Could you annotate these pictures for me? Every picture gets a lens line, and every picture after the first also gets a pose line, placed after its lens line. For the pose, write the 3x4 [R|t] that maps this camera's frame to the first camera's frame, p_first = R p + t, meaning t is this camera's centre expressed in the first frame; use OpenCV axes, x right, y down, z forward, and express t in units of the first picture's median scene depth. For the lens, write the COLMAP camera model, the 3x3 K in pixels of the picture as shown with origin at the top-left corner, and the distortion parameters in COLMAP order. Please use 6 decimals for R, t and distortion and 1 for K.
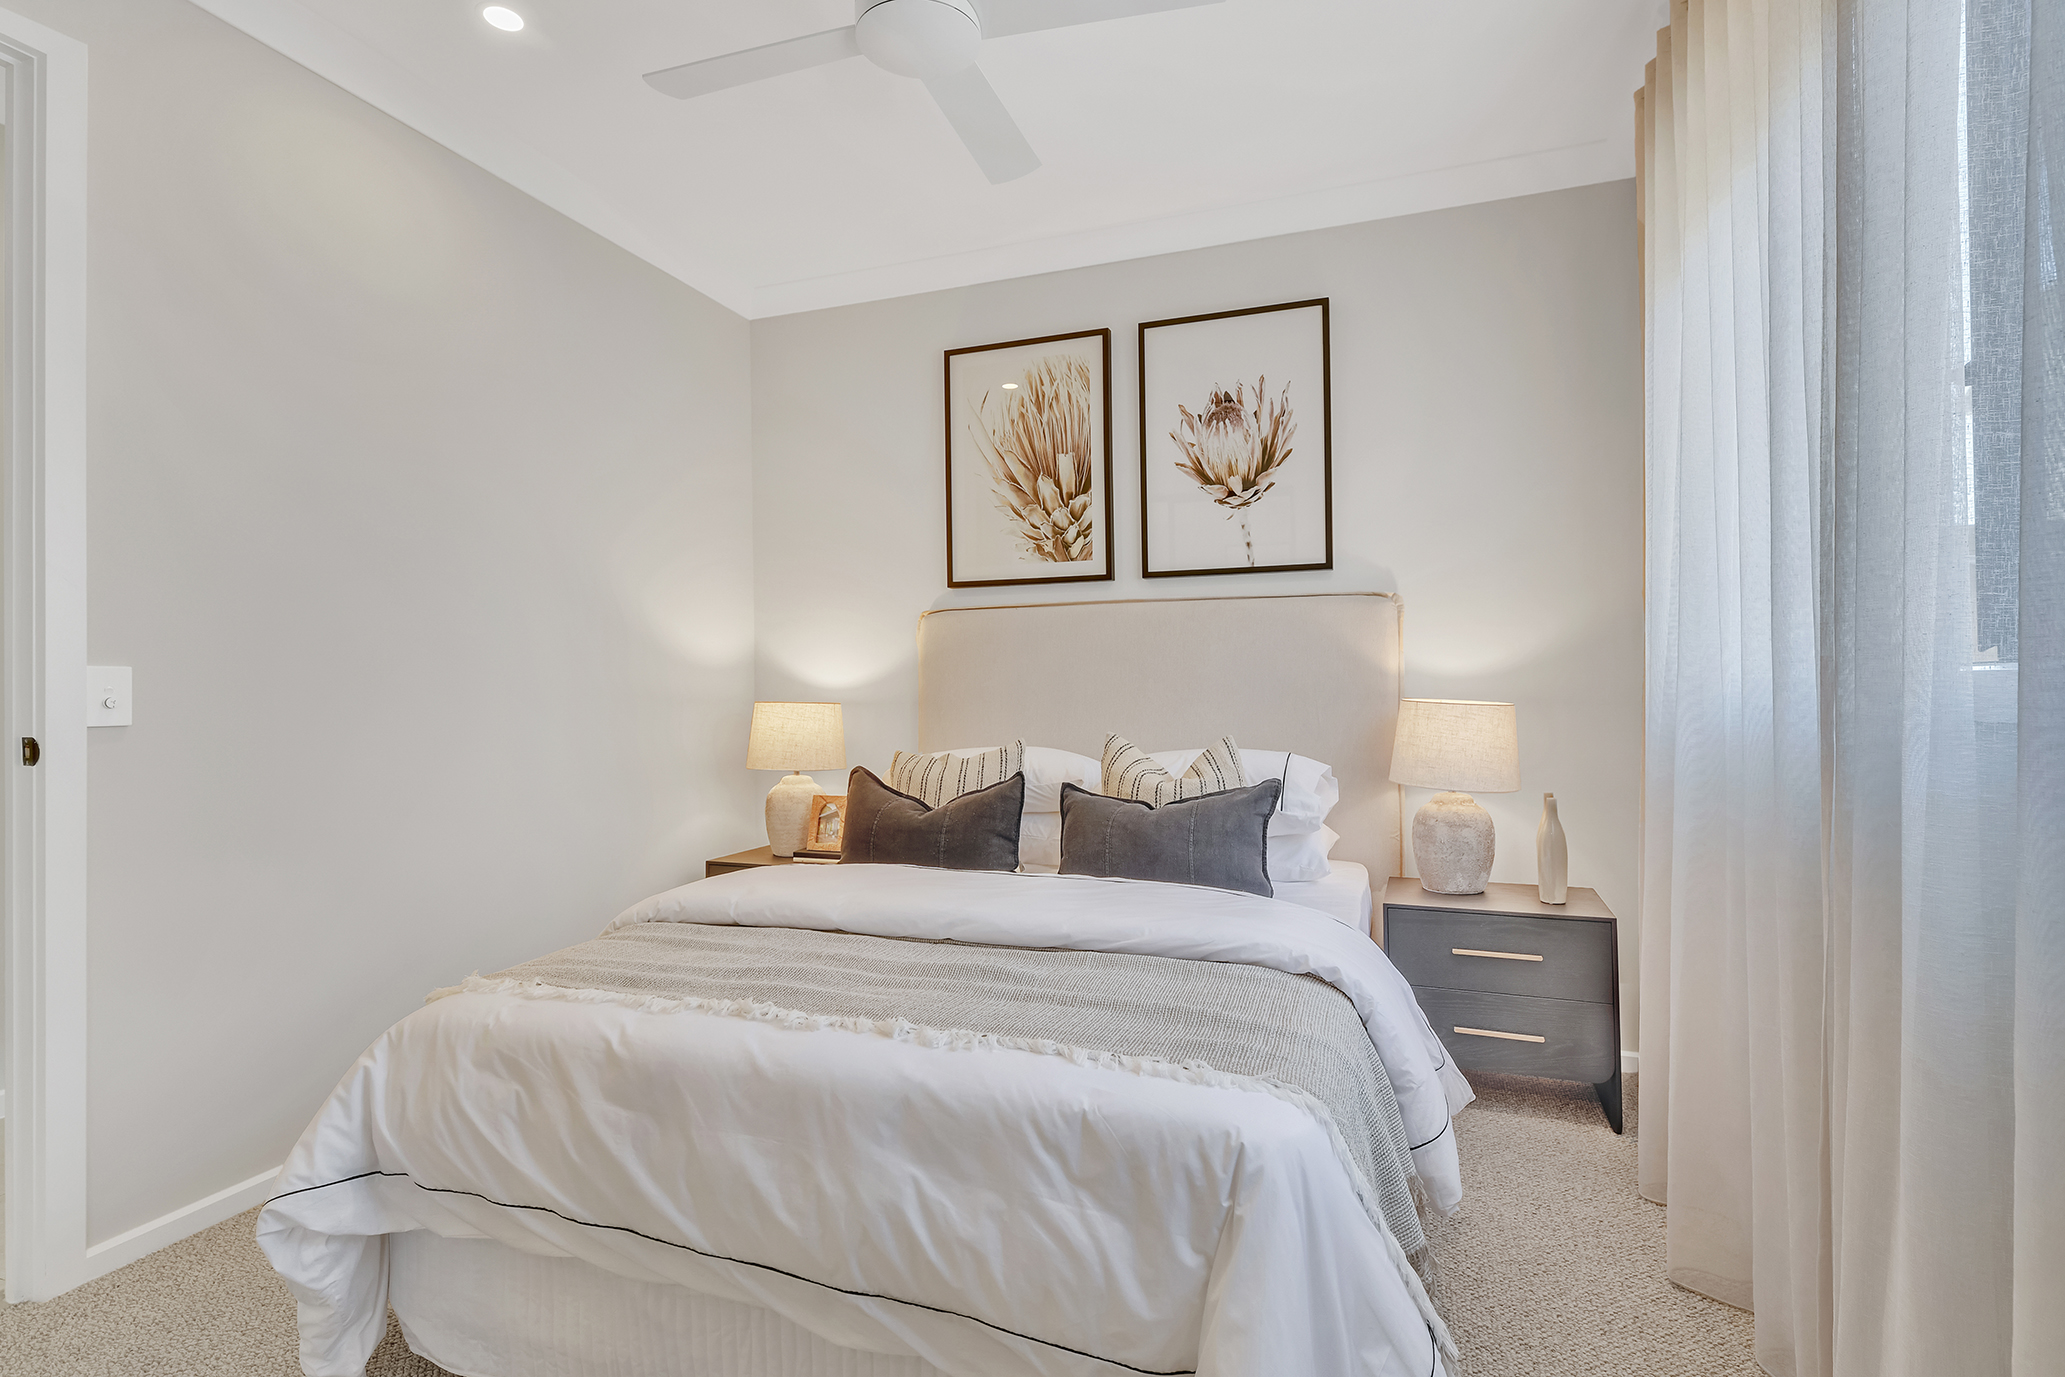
lens RADIAL K [[974.5, 0, 1032.2], [0, 974.5, 691.5], [0, 0, 1]] dist [0.006091, 0.000156]
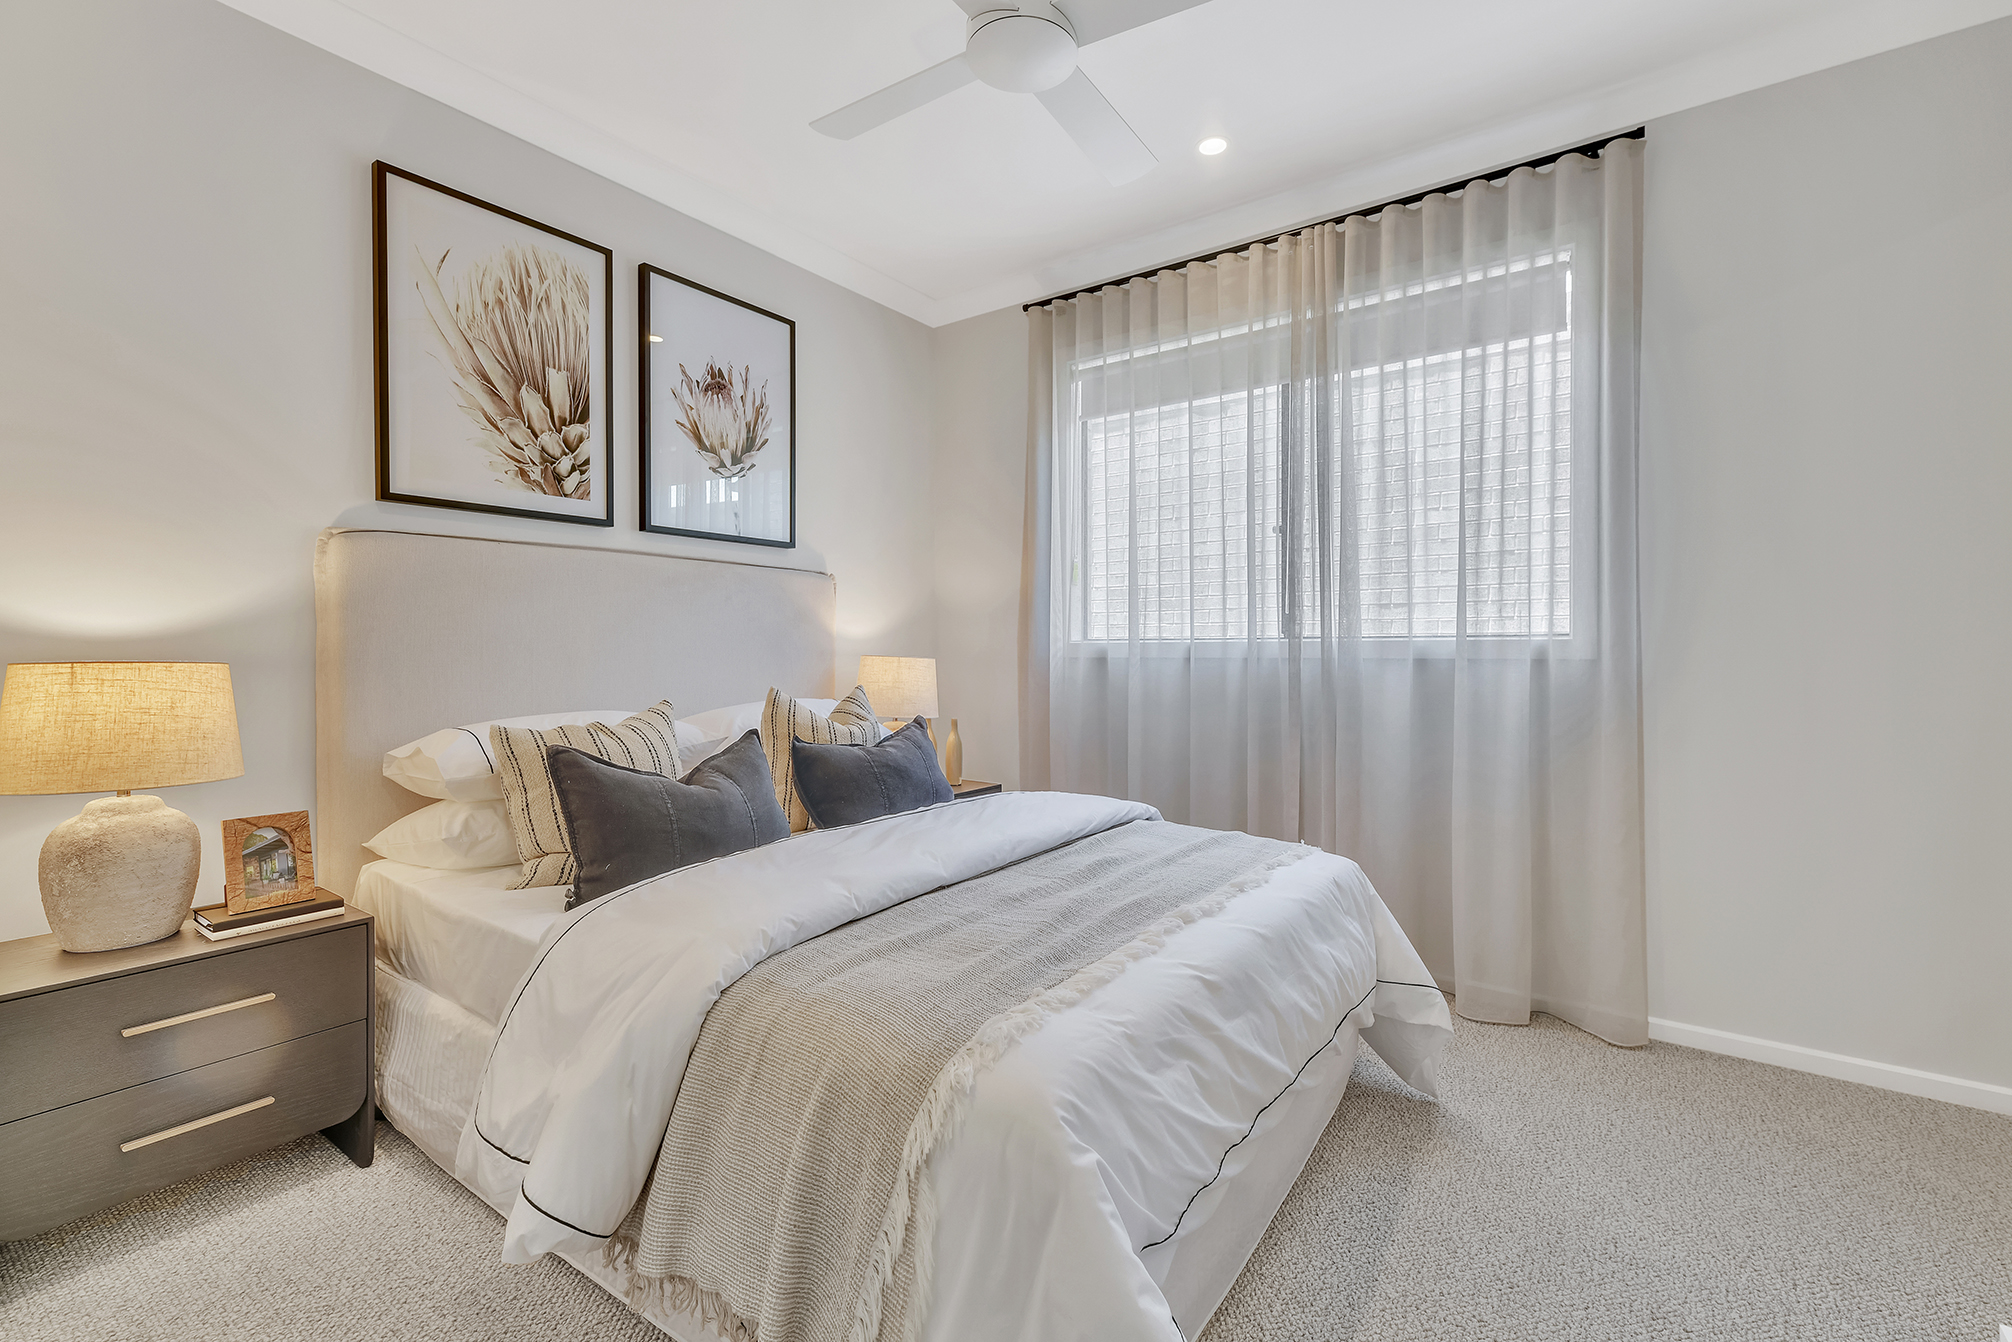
lens RADIAL K [[878.2, 0, 1002.0], [0, 878.2, 664.1], [0, 0, 1]] dist [0.005119, -0.000465]
pose [[0.278243, -0.007020, 0.960485, -0.606100], [0.000236, 0.999974, 0.007240, 0.008905], [-0.960511, -0.001788, 0.278237, 0.412121]]
